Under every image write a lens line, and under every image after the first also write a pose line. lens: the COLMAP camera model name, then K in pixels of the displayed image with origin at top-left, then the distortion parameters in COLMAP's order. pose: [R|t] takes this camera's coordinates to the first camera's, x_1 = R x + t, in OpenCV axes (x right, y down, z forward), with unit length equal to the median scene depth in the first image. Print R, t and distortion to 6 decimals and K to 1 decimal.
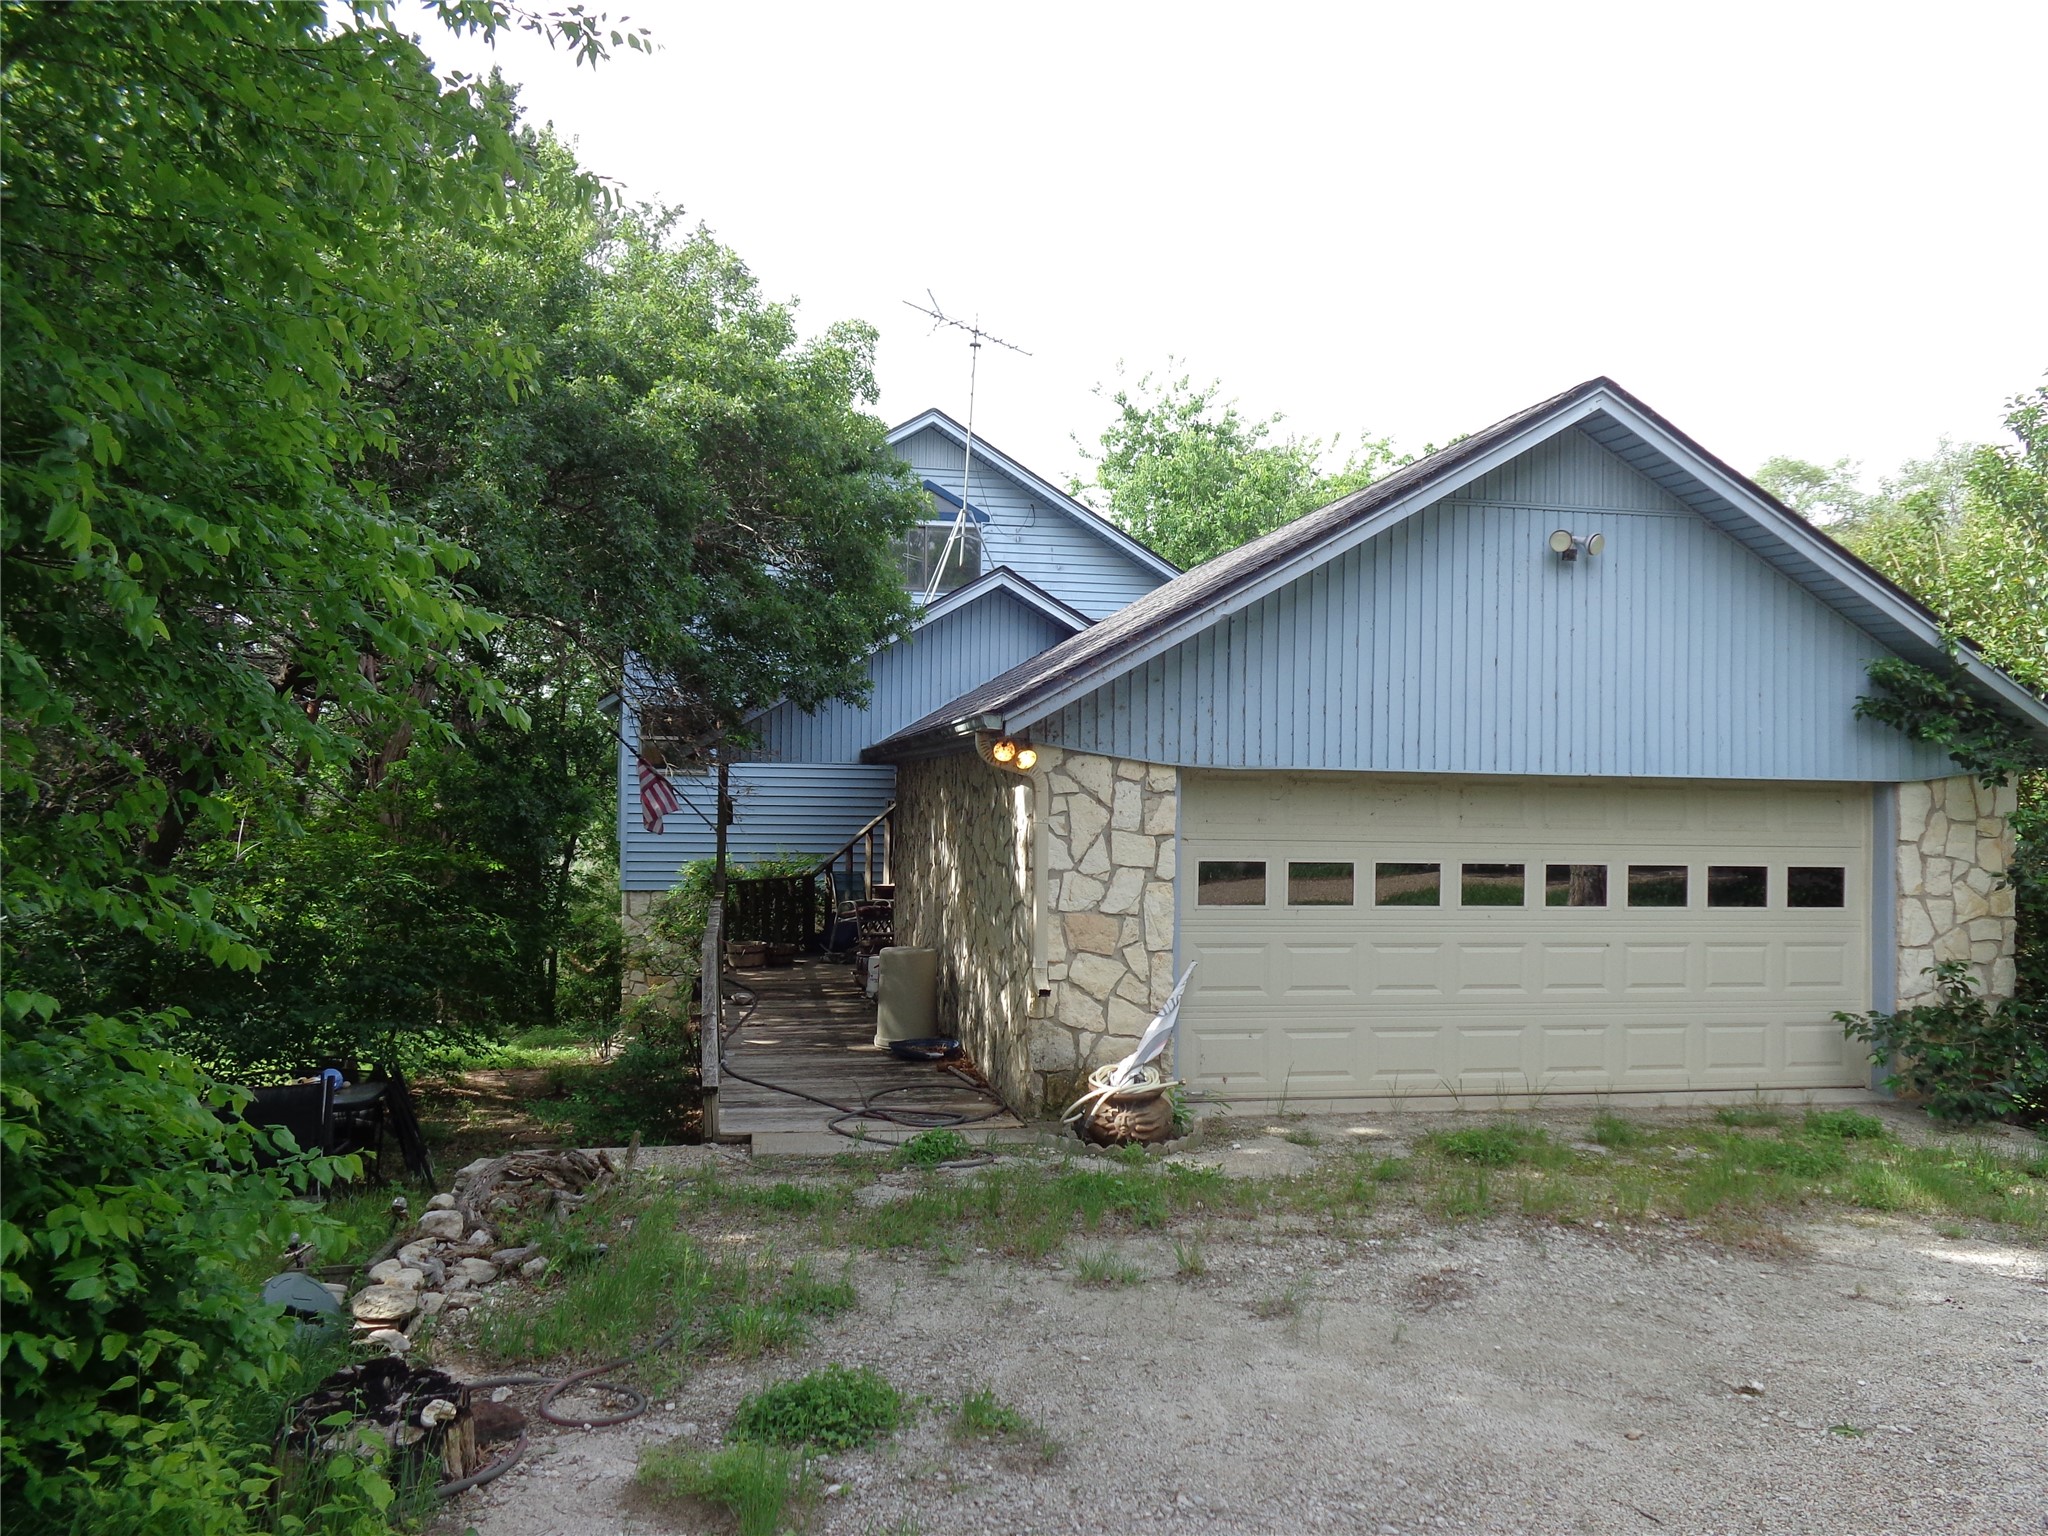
lens RADIAL K [[1529.8, 0, 1024.0], [0, 1529.8, 768.0], [0, 0, 1]] dist [0.001418, 0.013114]
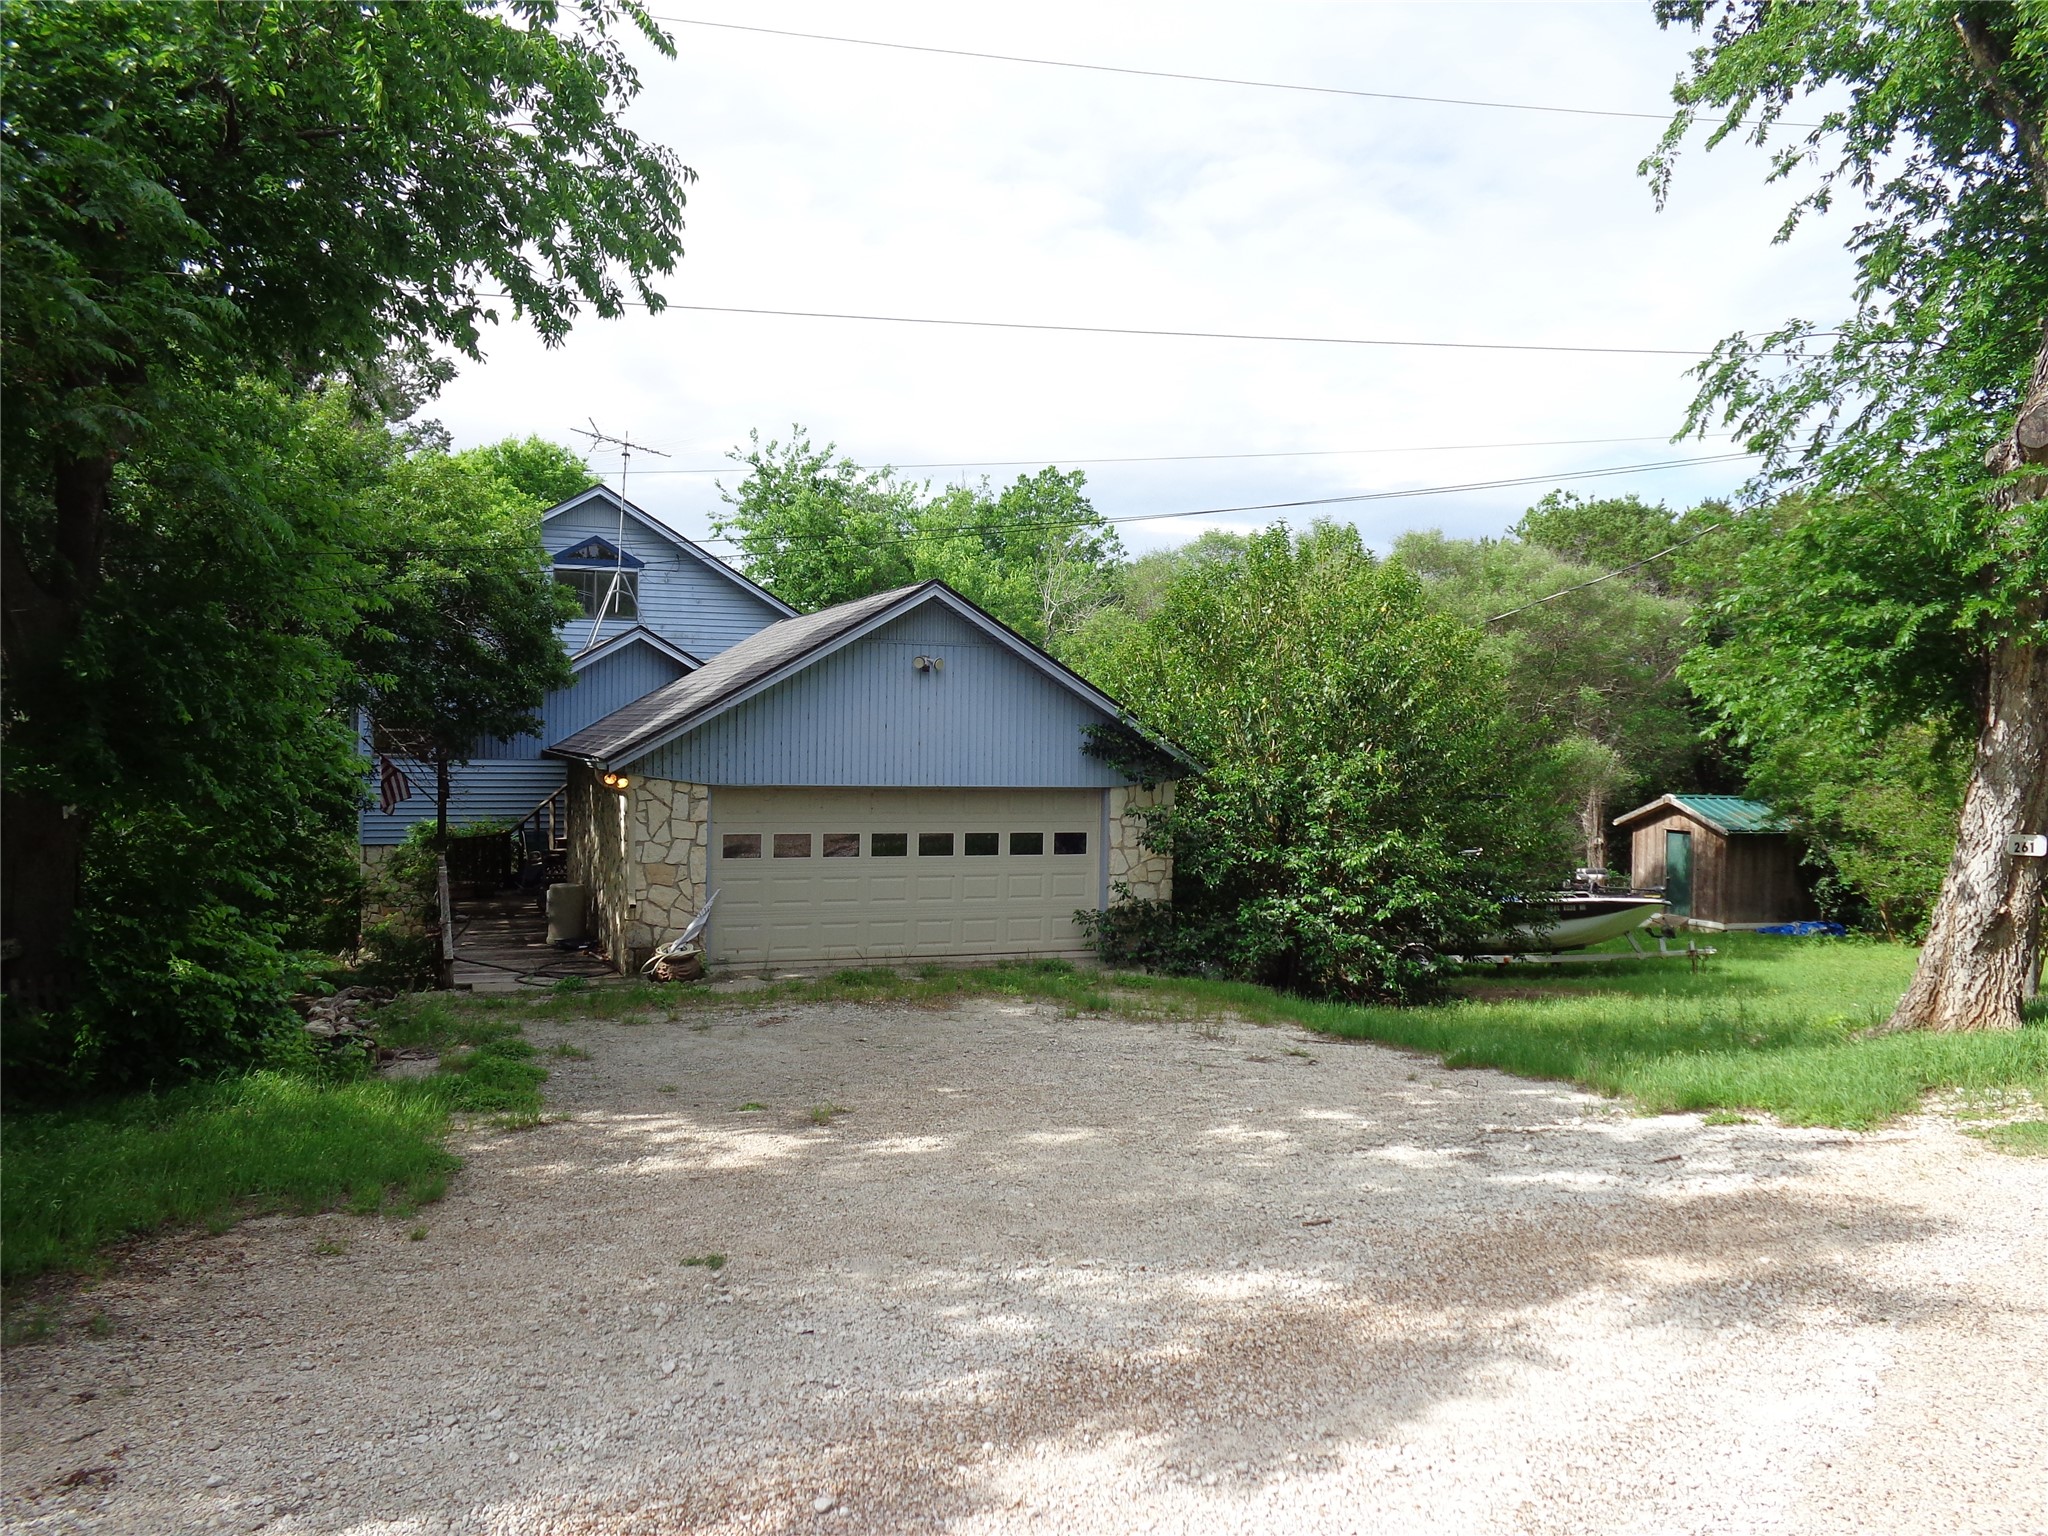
lens RADIAL K [[1529.8, 0, 1024.0], [0, 1529.8, 768.0], [0, 0, 1]] dist [0.001418, 0.013114]
pose [[0.982977, -0.002216, 0.183713, 0.129015], [-0.005780, 0.999059, 0.042974, -0.098633], [-0.183635, -0.043304, 0.982040, -0.858491]]
